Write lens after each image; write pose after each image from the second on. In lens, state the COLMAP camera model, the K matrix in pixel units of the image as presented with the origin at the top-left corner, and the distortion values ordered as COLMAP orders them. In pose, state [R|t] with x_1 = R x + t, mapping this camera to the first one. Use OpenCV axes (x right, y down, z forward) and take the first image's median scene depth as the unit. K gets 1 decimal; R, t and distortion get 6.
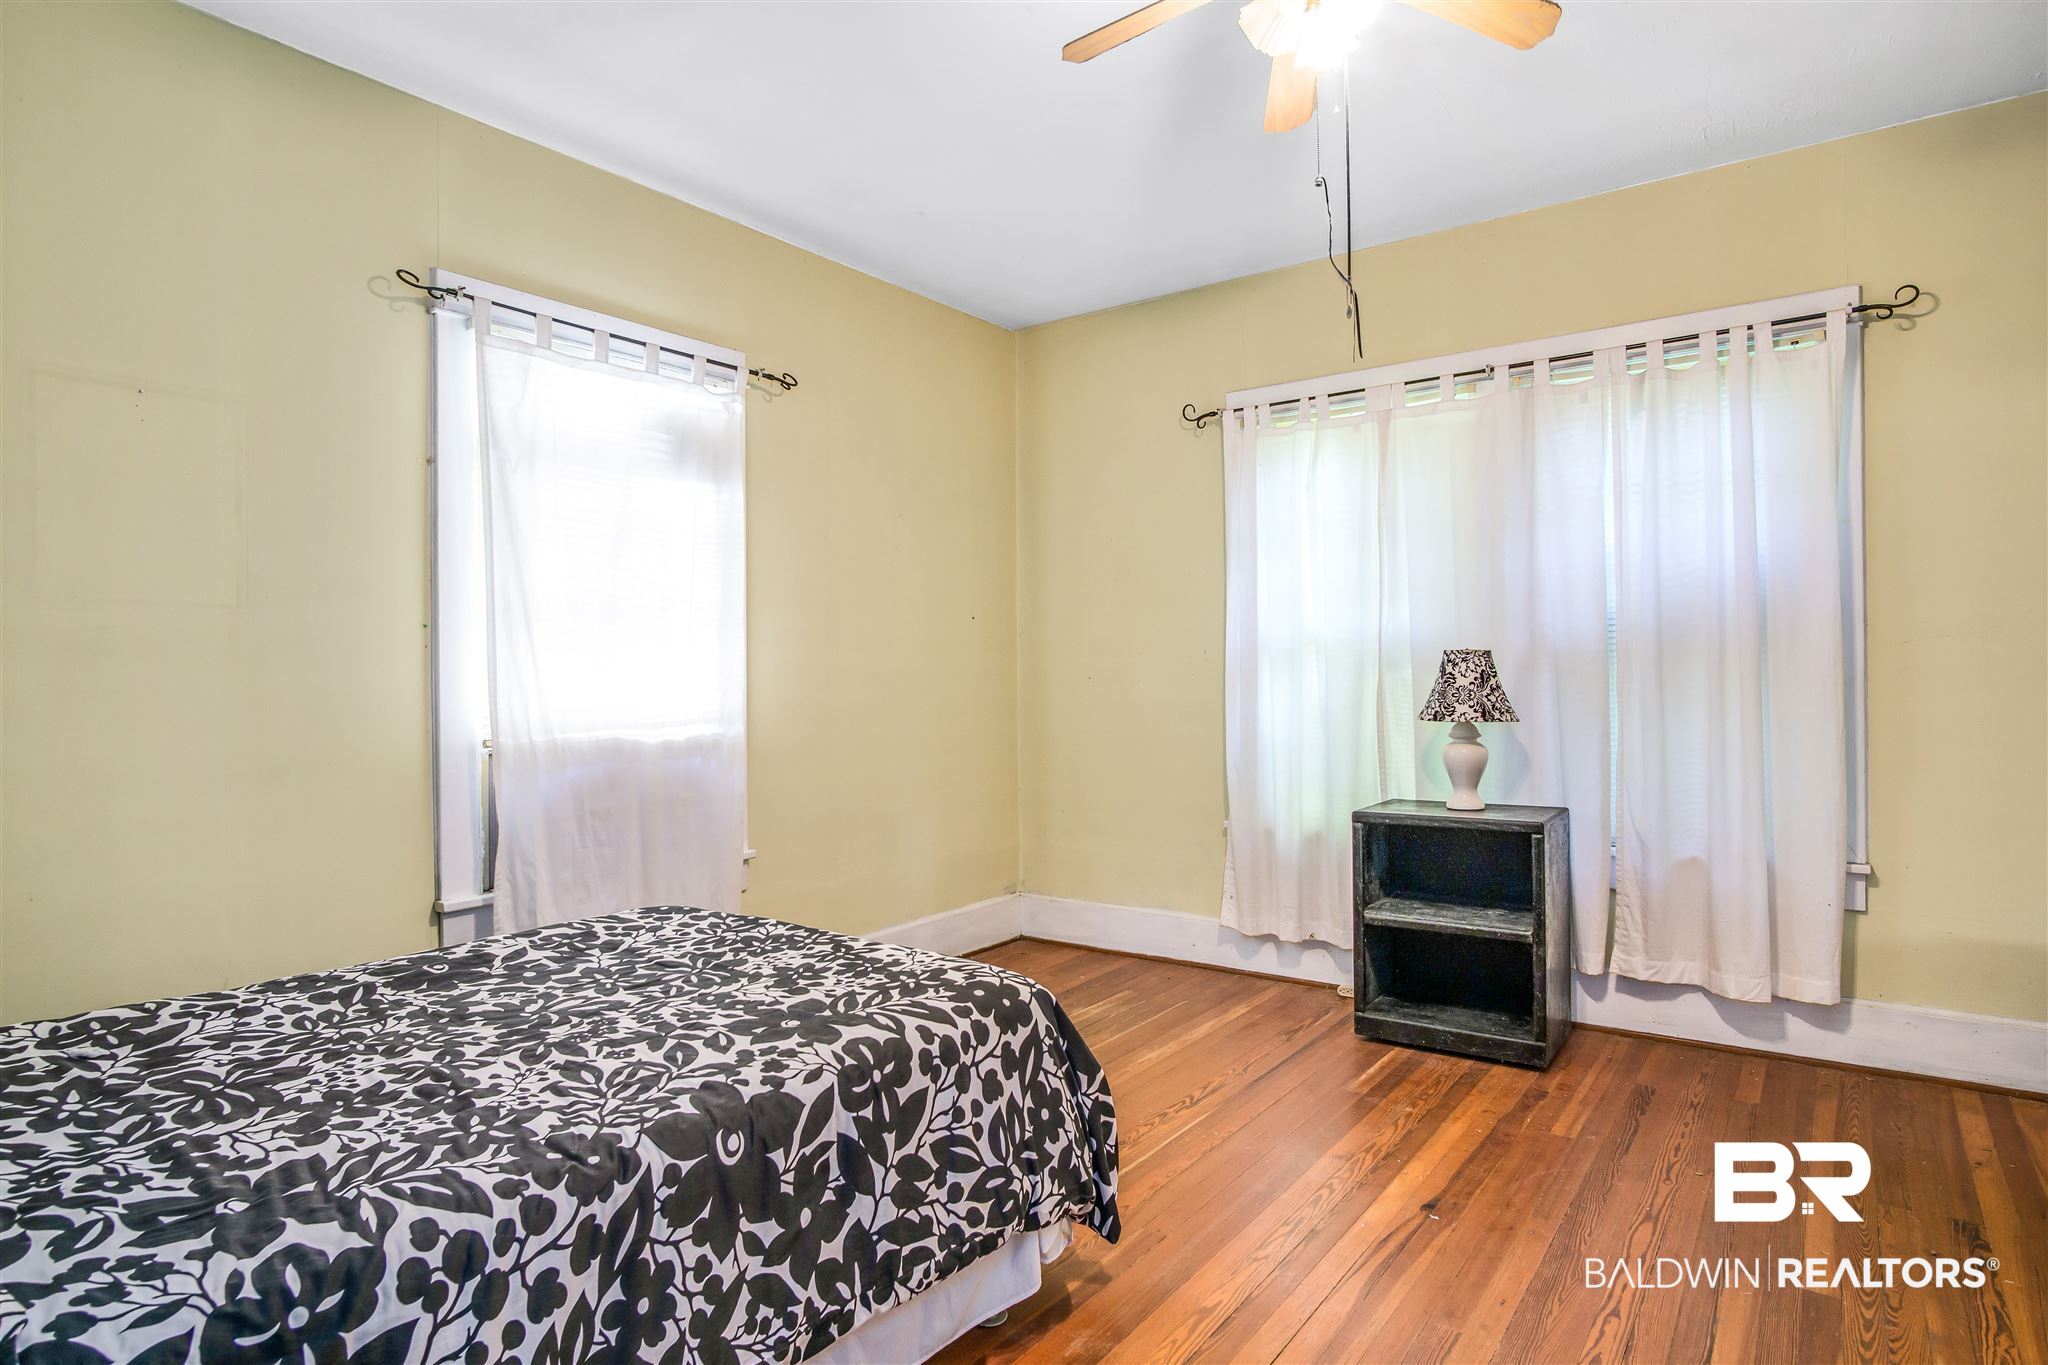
lens RADIAL K [[1111.8, 0, 1012.4], [0, 1111.8, 672.1], [0, 0, 1]] dist [-0.024581, 0.003492]
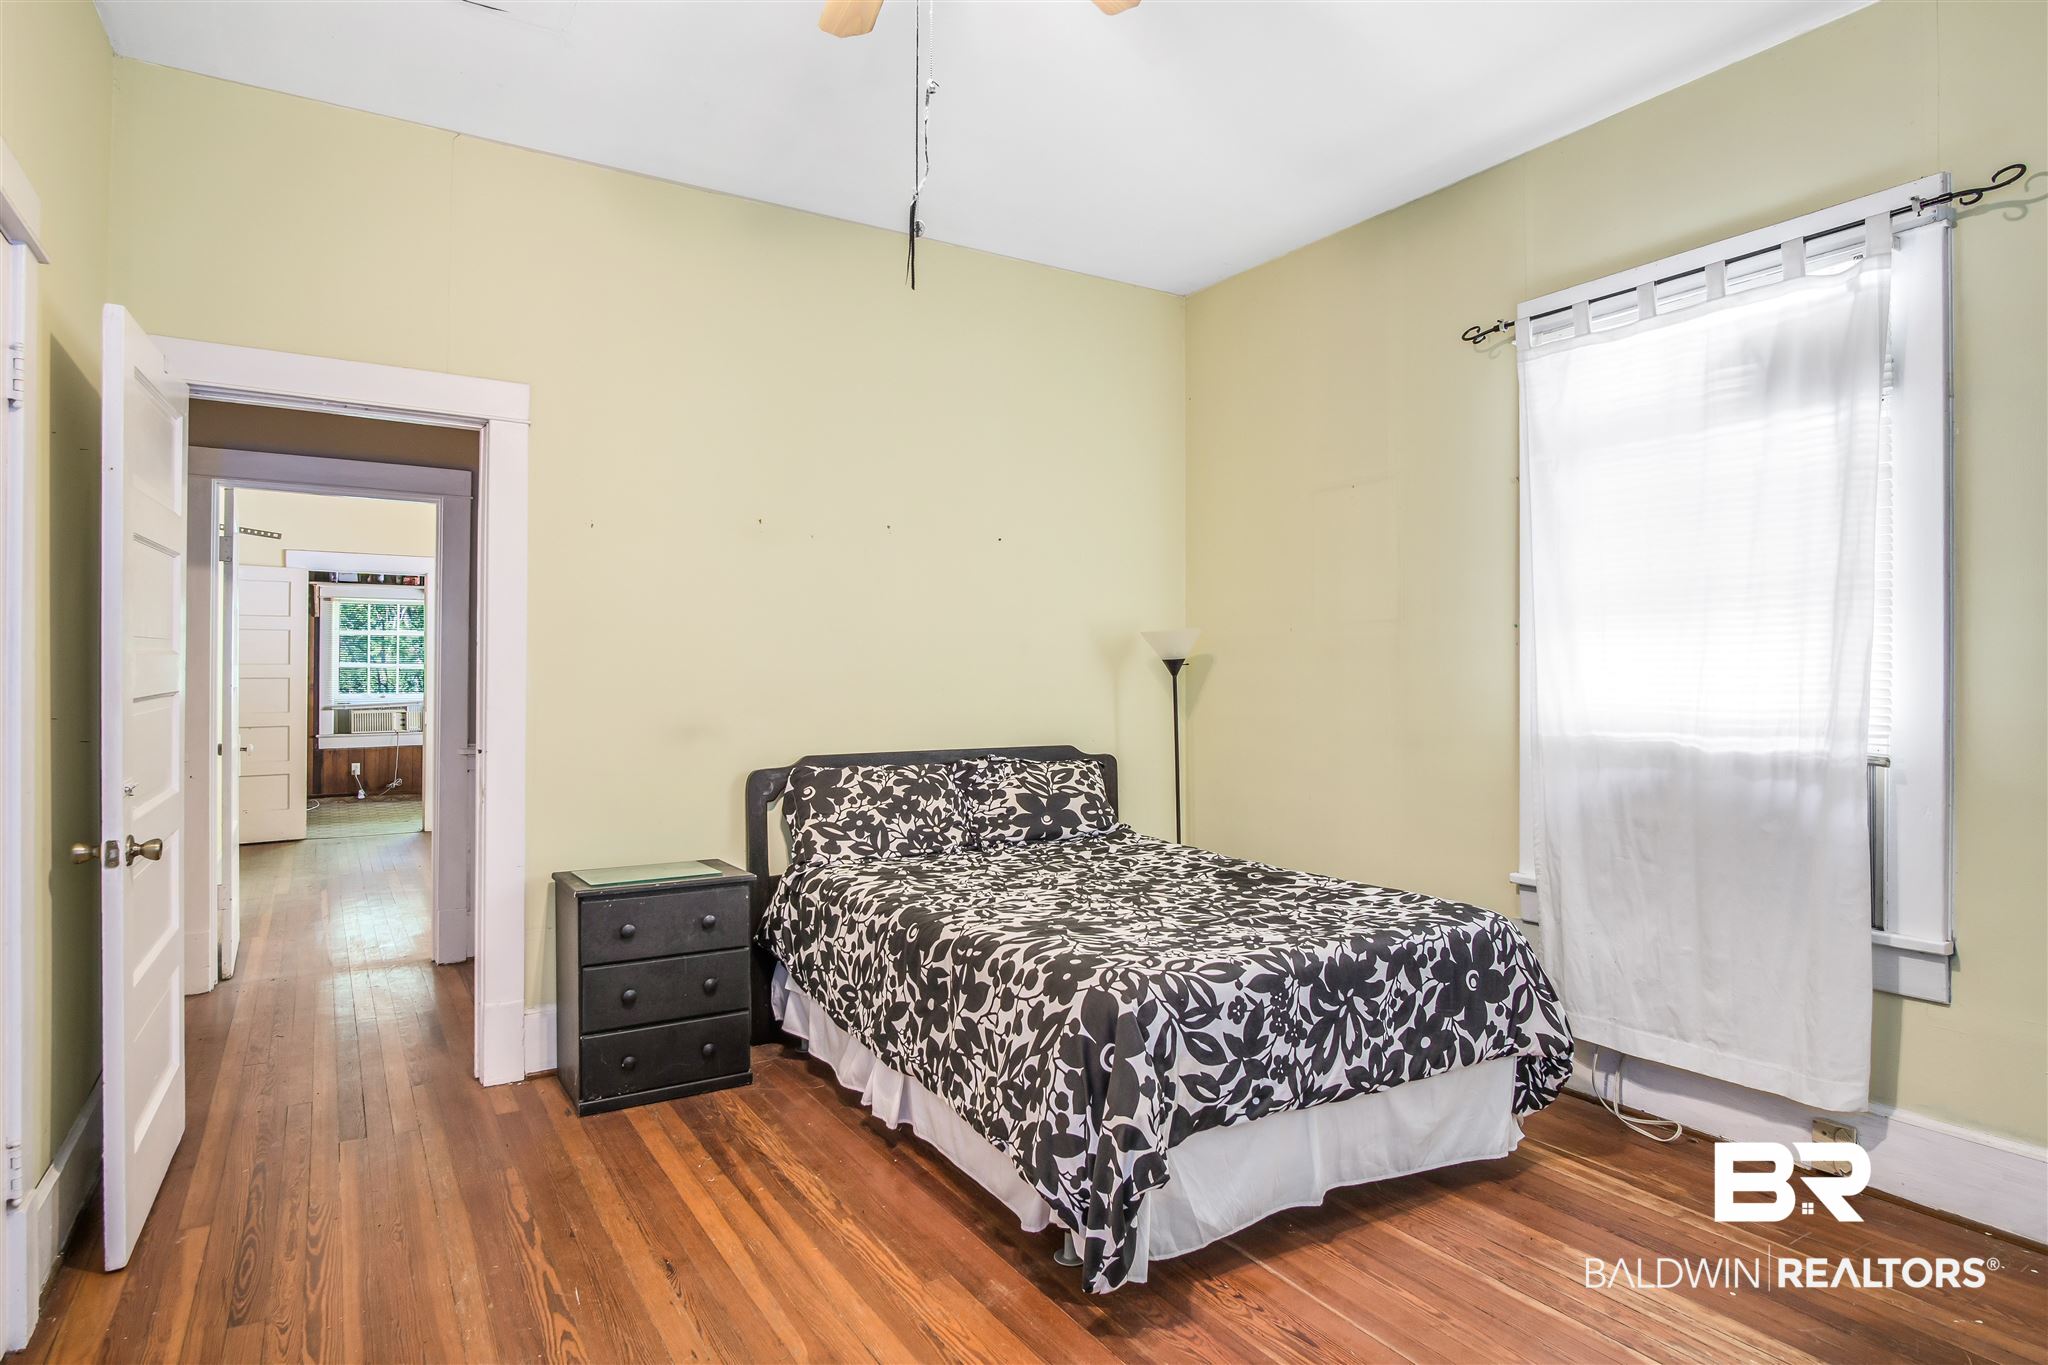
lens RADIAL K [[1111.8, 0, 1012.4], [0, 1111.8, 672.1], [0, 0, 1]] dist [-0.024581, 0.003492]
pose [[-0.363197, 0.006518, -0.931689, 0.659971], [0.004675, 0.999976, 0.005174, -0.002745], [0.931700, -0.002476, -0.363219, 0.871388]]
